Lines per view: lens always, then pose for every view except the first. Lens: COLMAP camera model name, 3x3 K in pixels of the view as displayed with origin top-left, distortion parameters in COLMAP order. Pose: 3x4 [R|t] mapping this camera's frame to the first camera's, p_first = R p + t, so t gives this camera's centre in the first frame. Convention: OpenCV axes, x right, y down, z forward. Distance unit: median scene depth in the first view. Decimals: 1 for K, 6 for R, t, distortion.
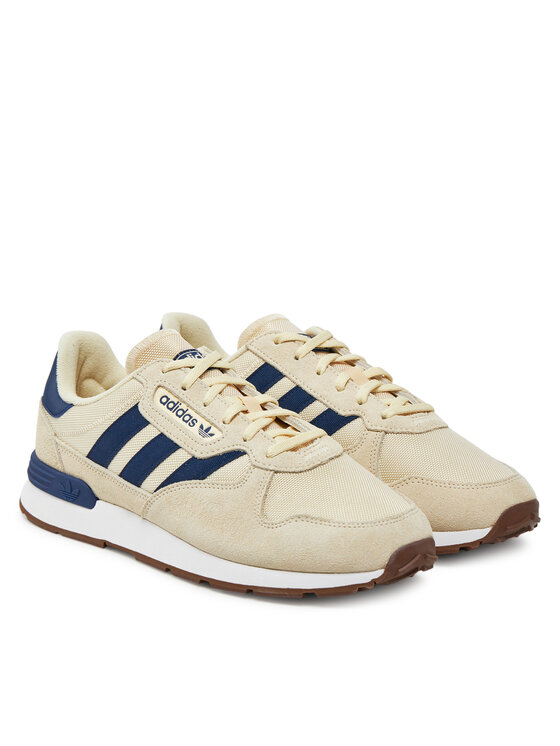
lens RADIAL K [[2009.9, 0, 279.4], [0, 2009.9, 373.1], [0, 0, 1]] dist [0.047107, 0.000000]
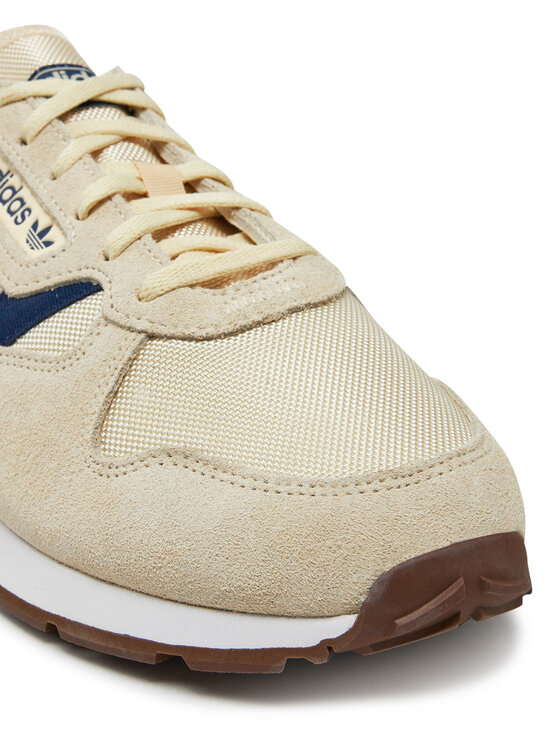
lens RADIAL K [[1452.6, 0, 281.9], [0, 1452.6, 374.2], [0, 0, 1]] dist [0.228103, 0.000000]
pose [[0.967093, 0.049966, -0.249469, 0.099108], [-0.025771, 0.994721, 0.099326, 0.026384], [0.253115, -0.089629, 0.963275, 0.713045]]
